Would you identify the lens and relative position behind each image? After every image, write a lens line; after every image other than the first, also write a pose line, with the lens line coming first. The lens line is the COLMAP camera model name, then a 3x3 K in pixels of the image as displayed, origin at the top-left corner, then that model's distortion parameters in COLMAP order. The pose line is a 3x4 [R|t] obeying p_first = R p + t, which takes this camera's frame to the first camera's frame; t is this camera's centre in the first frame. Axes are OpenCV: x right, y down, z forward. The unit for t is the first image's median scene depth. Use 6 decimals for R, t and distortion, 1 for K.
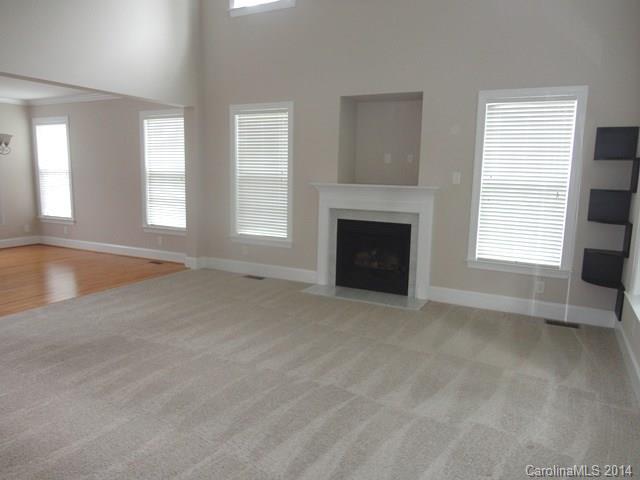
lens RADIAL K [[439.0, 0, 329.4], [0, 439.0, 239.5], [0, 0, 1]] dist [-0.022561, -0.001657]
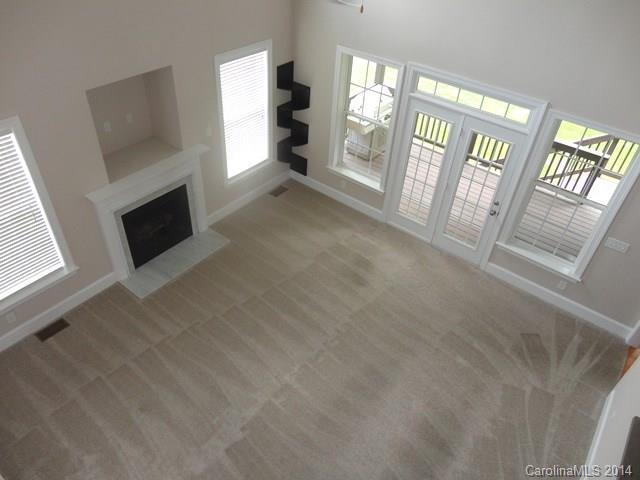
lens RADIAL K [[467.5, 0, 320.0], [0, 467.5, 240.0], [0, 0, 1]] dist [-0.016621, 0.001497]
pose [[0.205362, -0.636121, 0.743759, -0.845652], [0.090732, 0.769058, 0.632707, -0.759078], [-0.974471, -0.062451, 0.215651, 0.480780]]
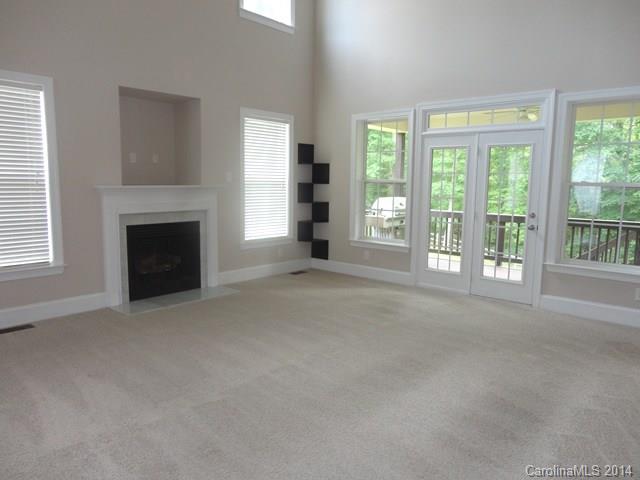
lens RADIAL K [[467.5, 0, 320.0], [0, 467.5, 240.0], [0, 0, 1]] dist [-0.016621, 0.001497]
pose [[0.263008, -0.147604, 0.953436, -0.989486], [0.132600, 0.984380, 0.115817, -0.097020], [-0.955638, 0.095965, 0.278472, 0.479083]]
